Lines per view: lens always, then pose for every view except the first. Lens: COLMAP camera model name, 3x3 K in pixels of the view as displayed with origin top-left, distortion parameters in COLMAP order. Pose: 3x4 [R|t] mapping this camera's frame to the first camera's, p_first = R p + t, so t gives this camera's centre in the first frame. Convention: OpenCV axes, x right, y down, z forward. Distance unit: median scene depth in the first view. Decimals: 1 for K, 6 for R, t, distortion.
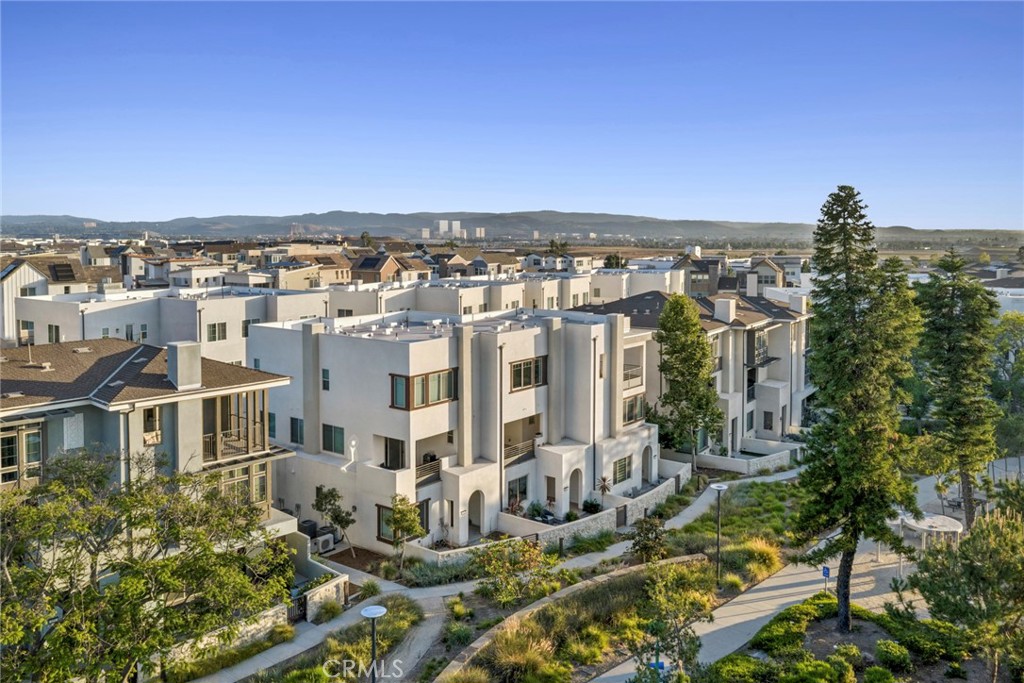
lens RADIAL K [[874.3, 0, 512.0], [0, 874.3, 341.5], [0, 0, 1]] dist [0.002609, -0.001069]
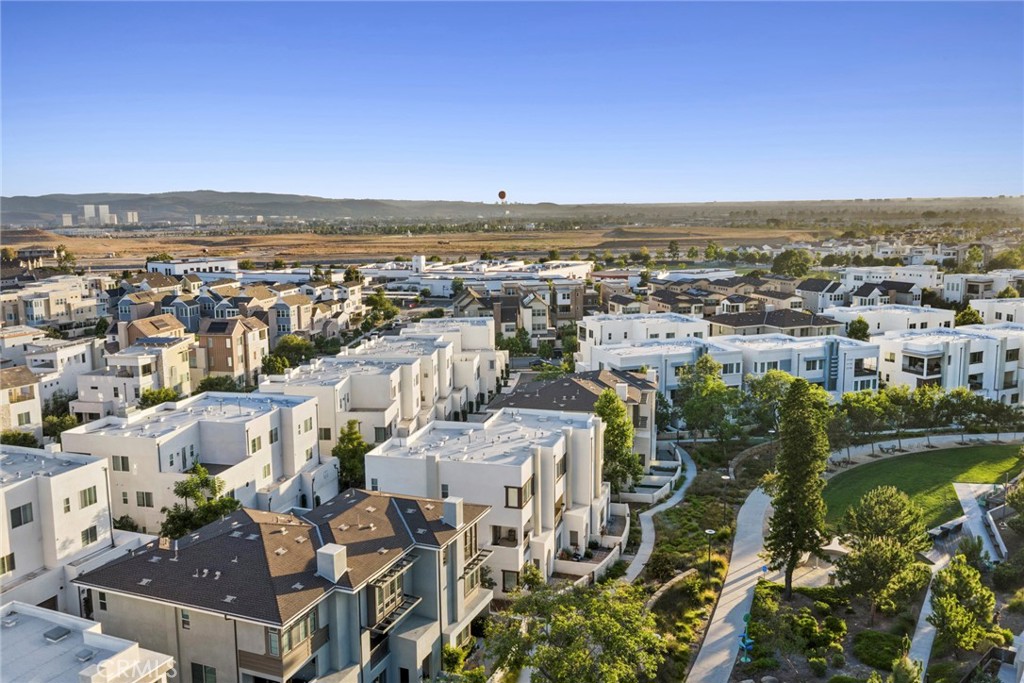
lens RADIAL K [[874.3, 0, 512.0], [0, 874.3, 341.5], [0, 0, 1]] dist [0.002609, -0.001069]
pose [[0.928426, -0.073651, 0.364143, -0.433846], [0.063678, 0.997195, 0.039337, -0.180544], [-0.366019, -0.013334, 0.930512, -0.291833]]
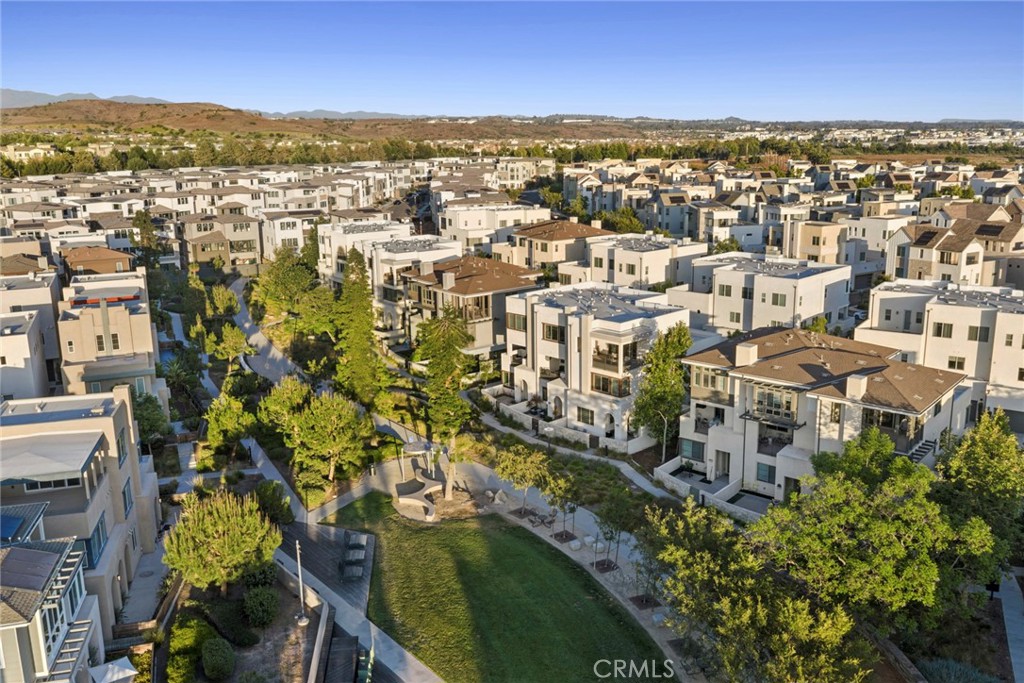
lens RADIAL K [[856.4, 0, 495.6], [0, 856.4, 337.4], [0, 0, 1]] dist [0.007671, -0.001798]
pose [[-0.155159, 0.231980, -0.960266, 1.199754], [-0.110285, 0.961894, 0.250193, -0.264088], [0.981714, 0.144723, -0.123663, 0.781169]]
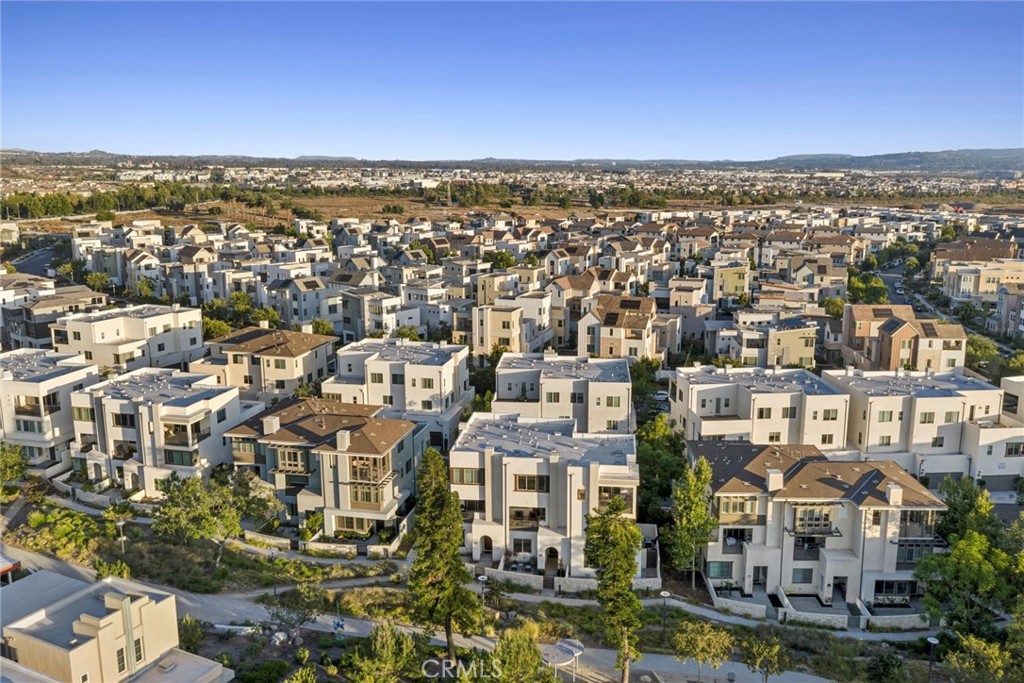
lens RADIAL K [[856.4, 0, 495.6], [0, 856.4, 337.4], [0, 0, 1]] dist [0.007671, -0.001798]
pose [[0.506751, 0.171860, -0.844788, 0.964290], [-0.105485, 0.984926, 0.137093, -0.333332], [0.855615, 0.019641, 0.517241, 0.045161]]
